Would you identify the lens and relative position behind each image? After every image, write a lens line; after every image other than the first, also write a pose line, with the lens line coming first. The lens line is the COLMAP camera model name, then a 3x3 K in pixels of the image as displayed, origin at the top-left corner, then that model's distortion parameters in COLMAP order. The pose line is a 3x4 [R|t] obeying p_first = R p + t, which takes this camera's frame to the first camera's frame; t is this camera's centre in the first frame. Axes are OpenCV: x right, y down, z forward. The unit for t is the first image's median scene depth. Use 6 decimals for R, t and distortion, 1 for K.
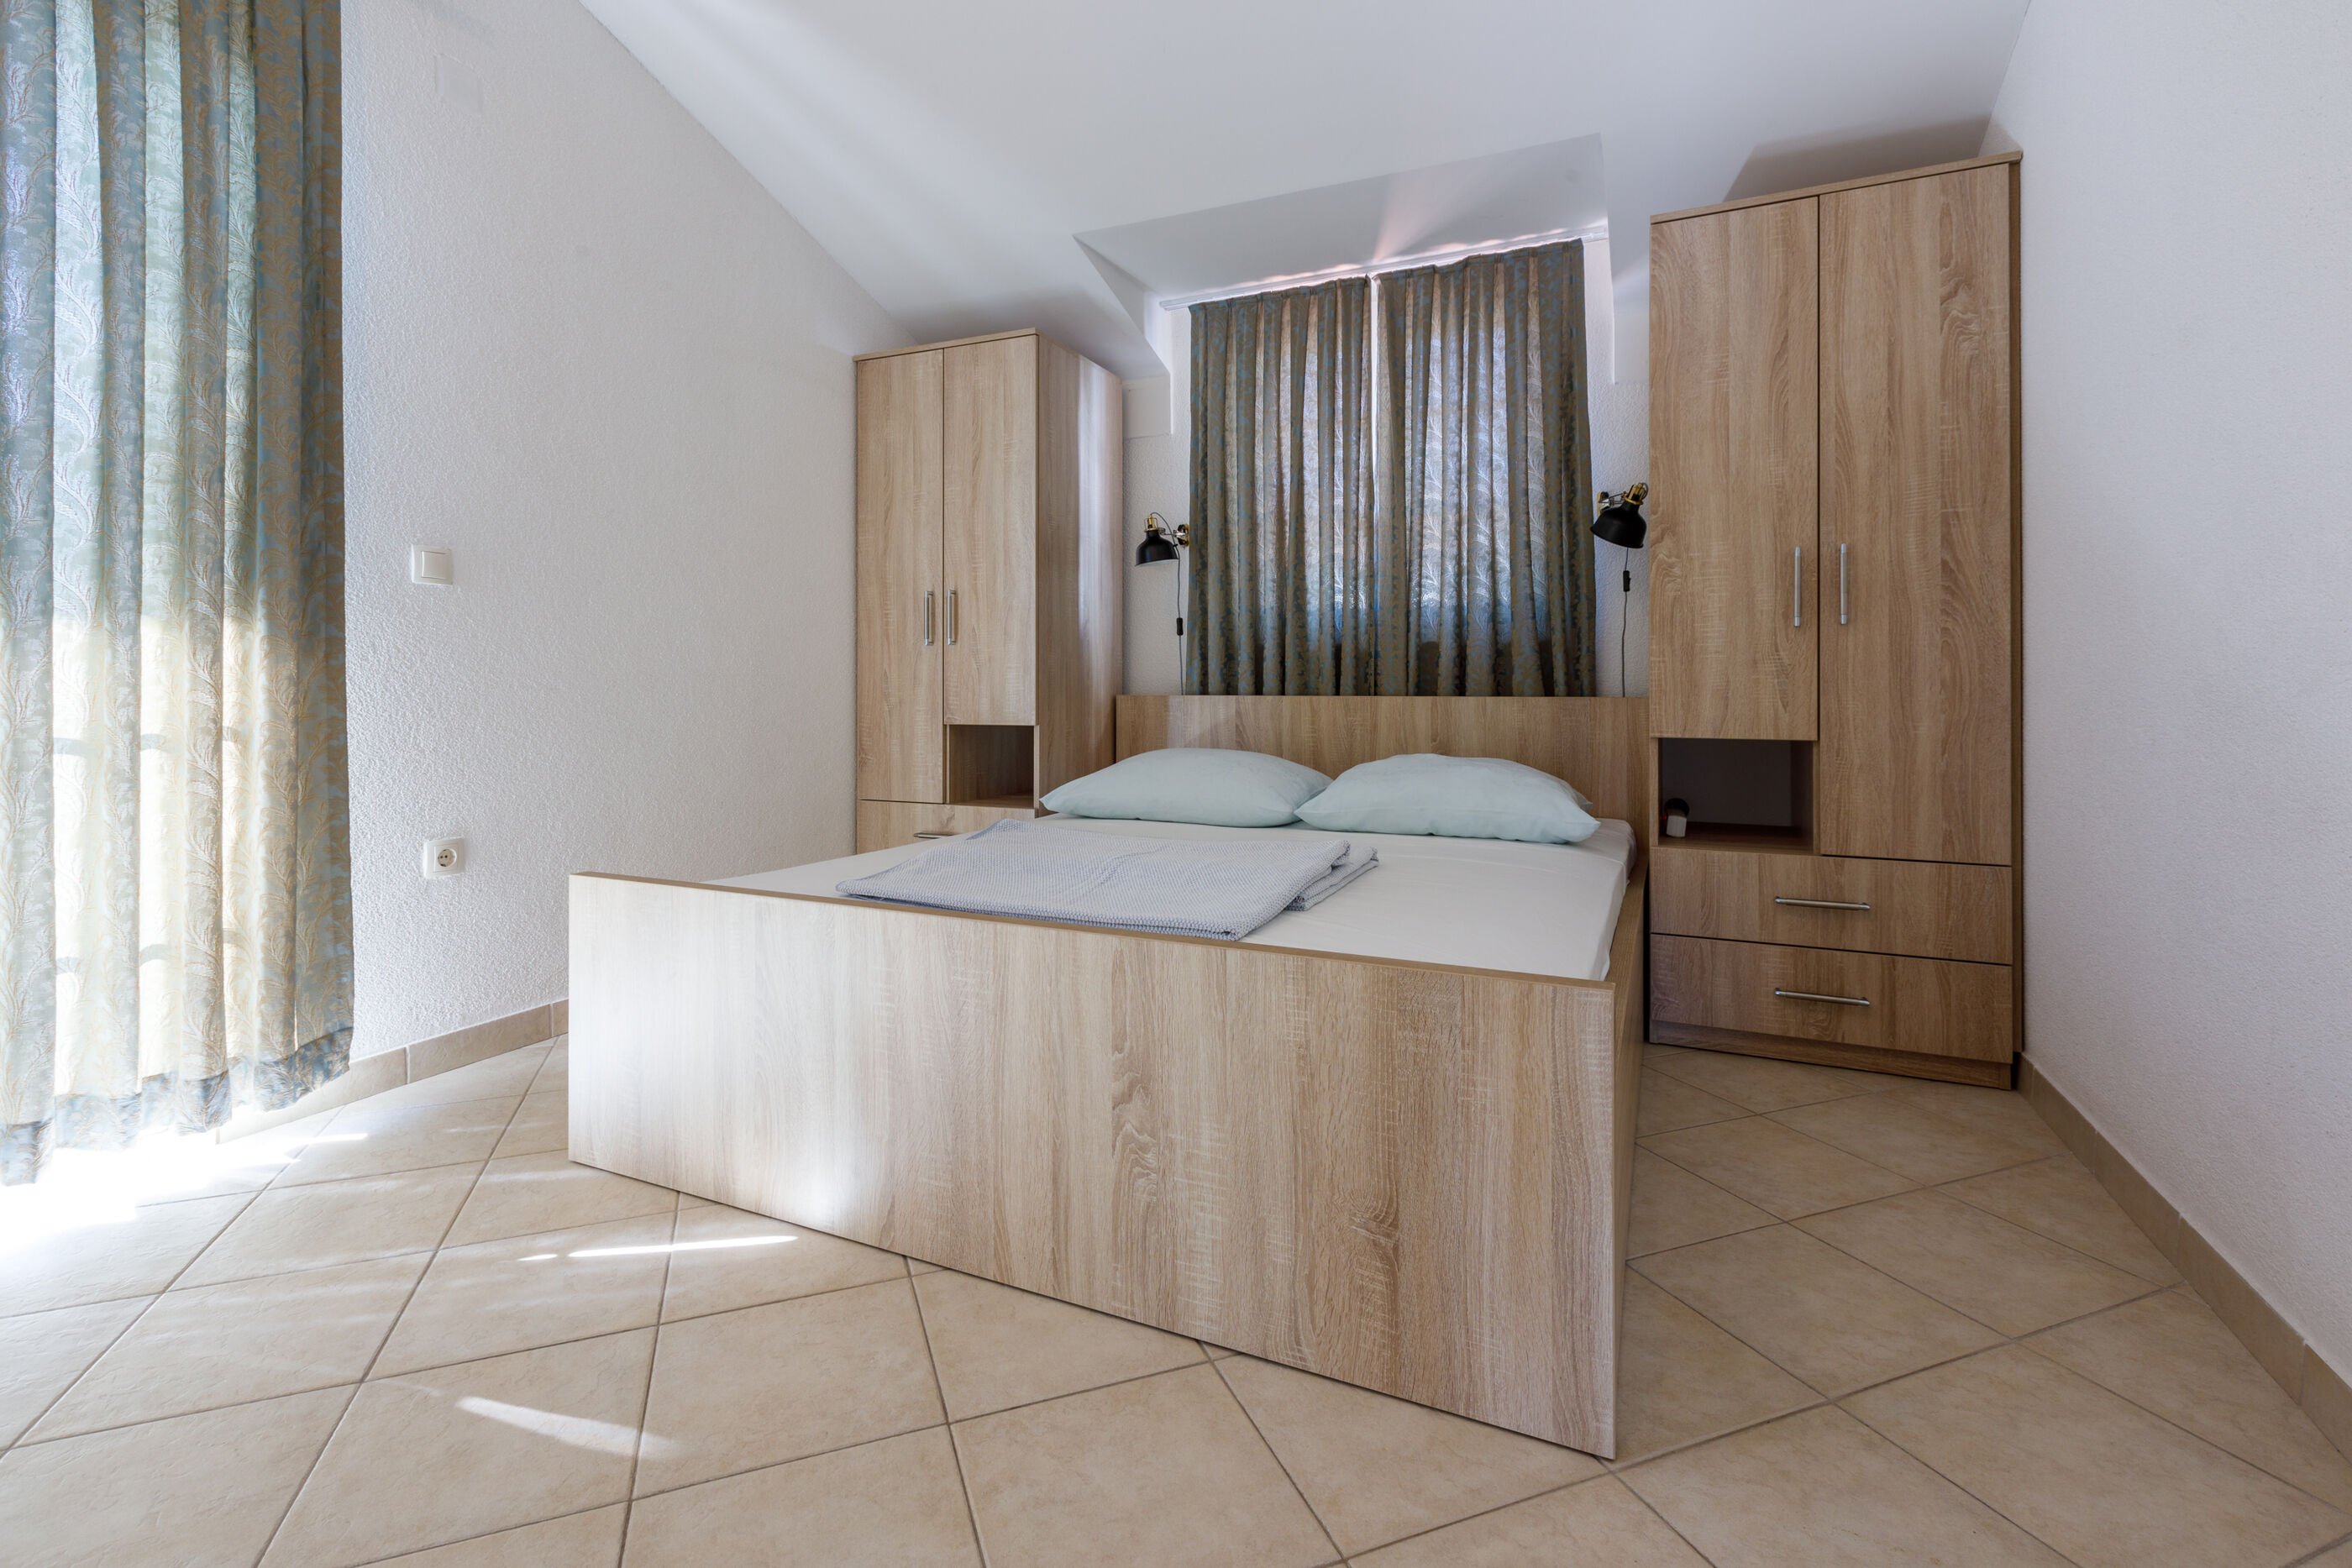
lens RADIAL K [[1063.3, 0, 1167.6], [0, 1063.3, 678.4], [0, 0, 1]] dist [0.000073, -0.000060]
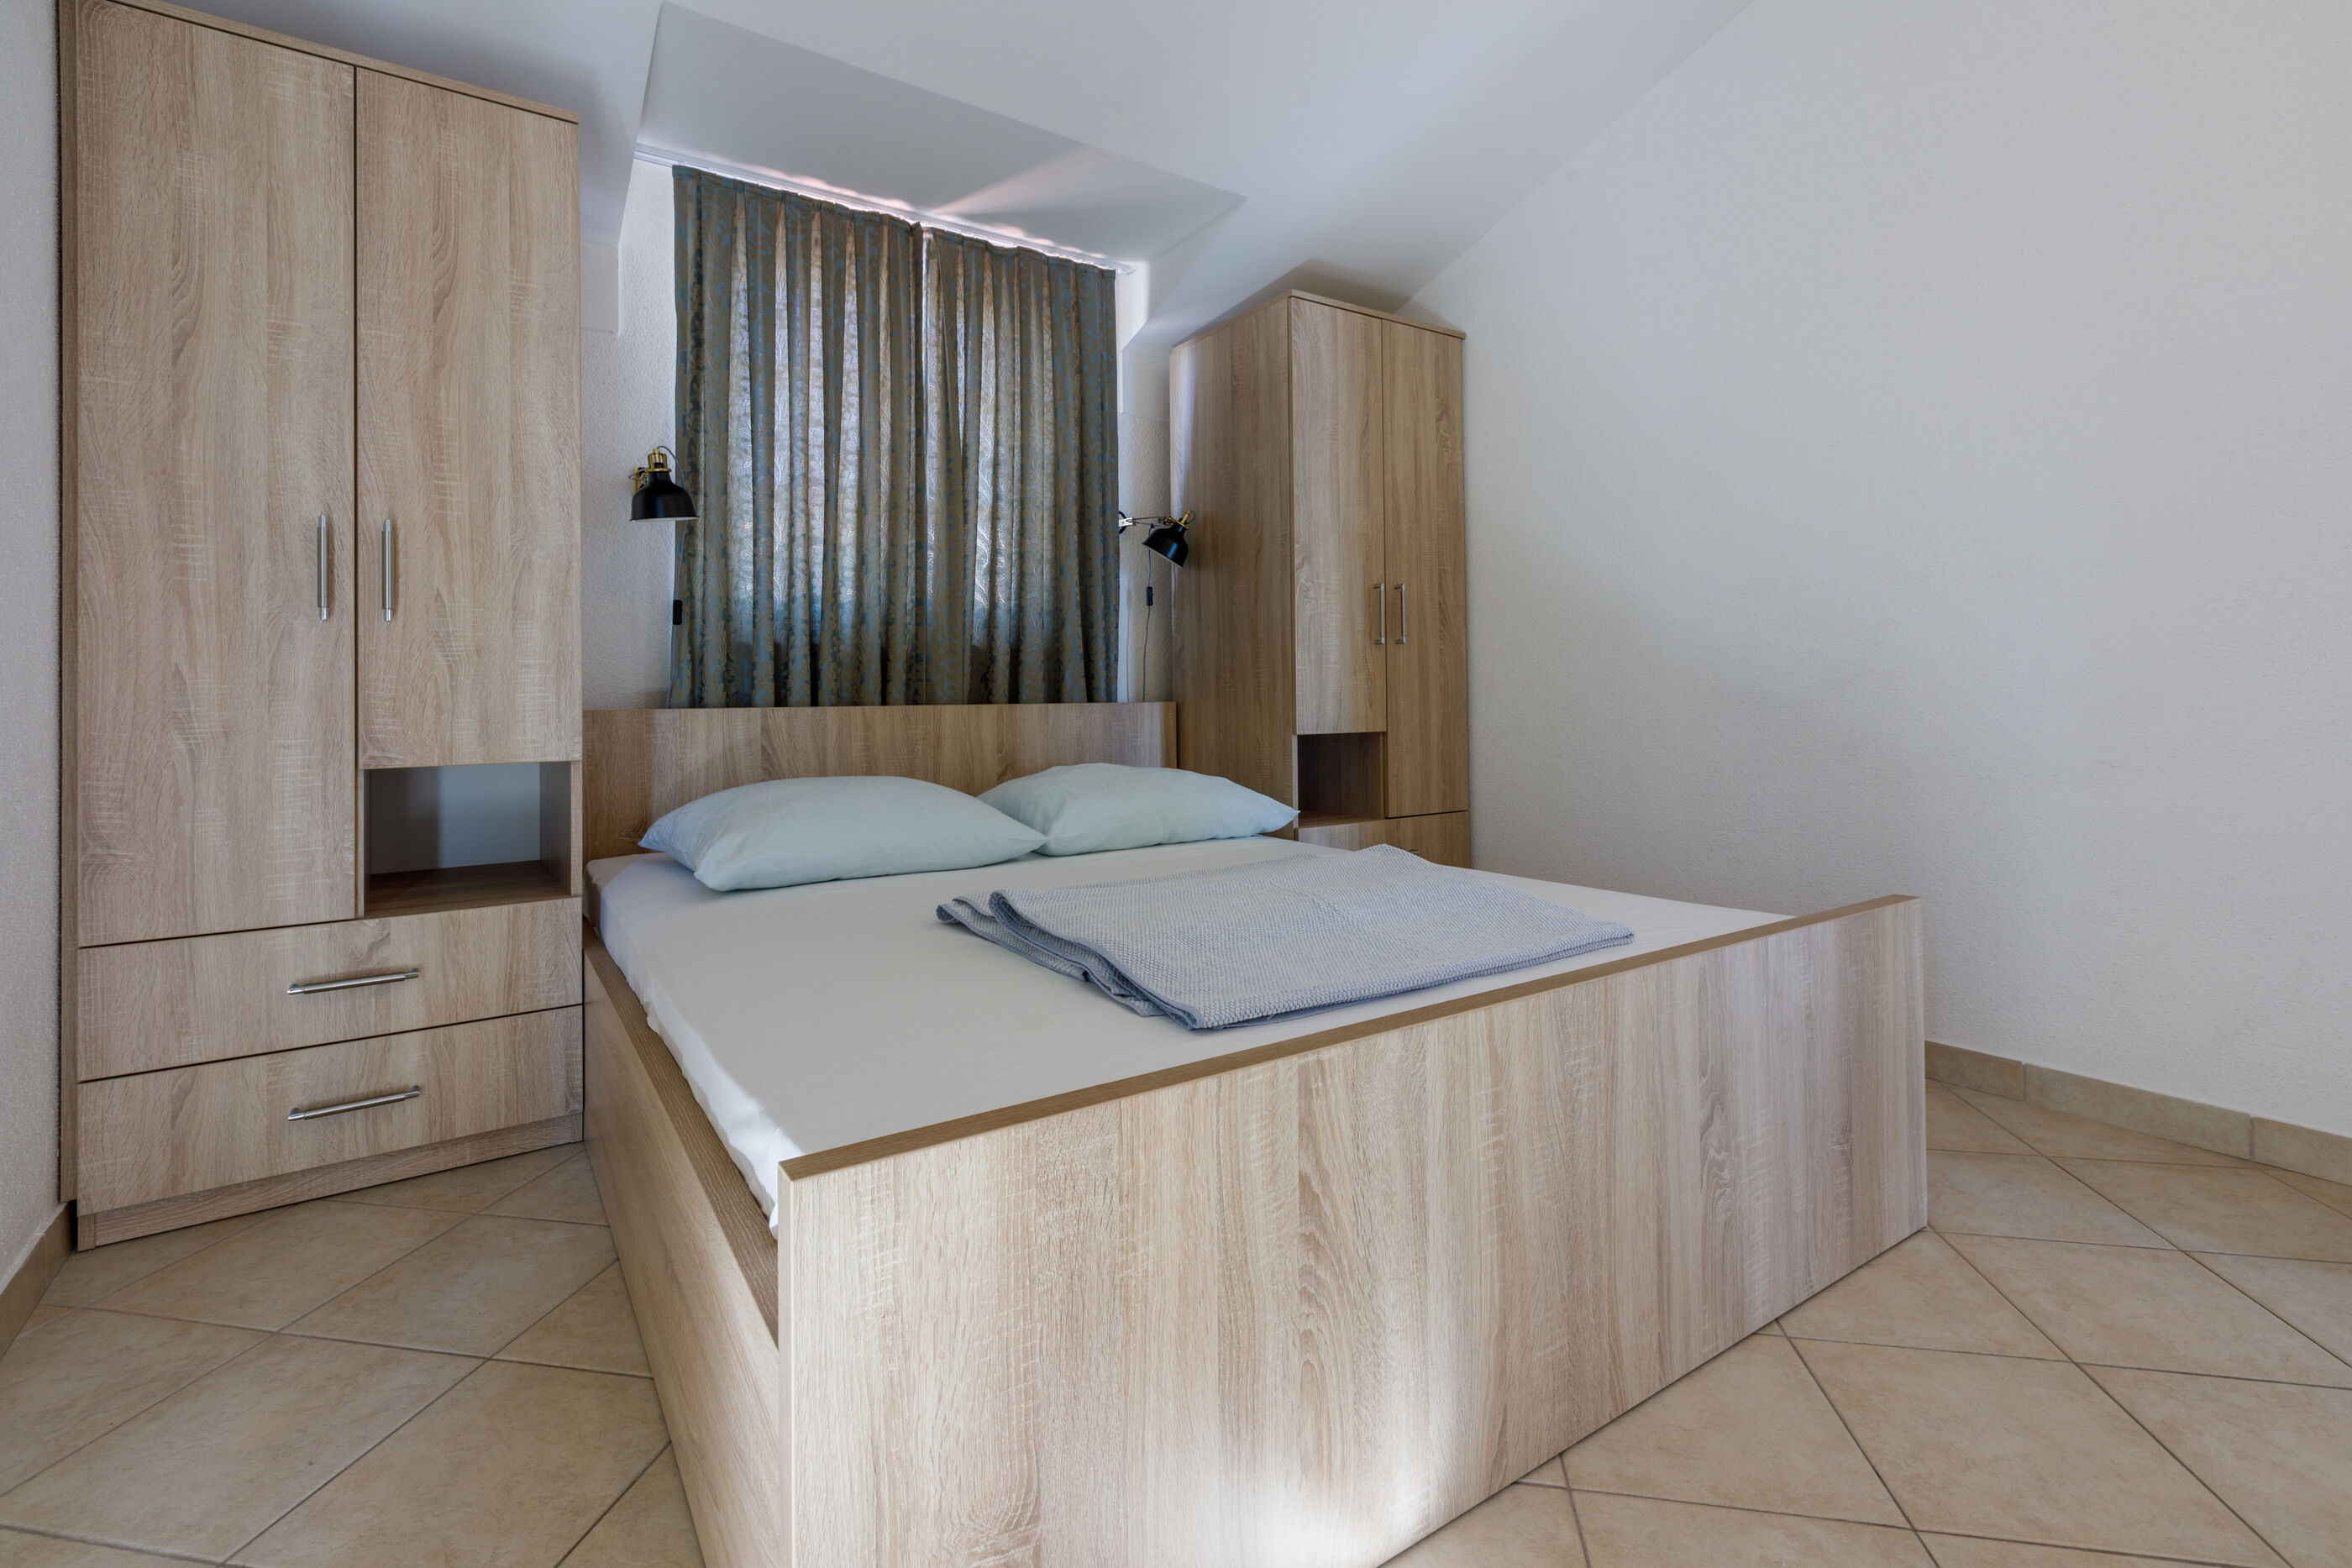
lens RADIAL K [[1063.3, 0, 1167.6], [0, 1063.3, 678.4], [0, 0, 1]] dist [0.000073, -0.000060]
pose [[0.524270, 0.007352, 0.851521, -0.456073], [0.002095, 0.999949, -0.009923, 0.003683], [-0.851550, 0.006987, 0.524227, 0.379009]]
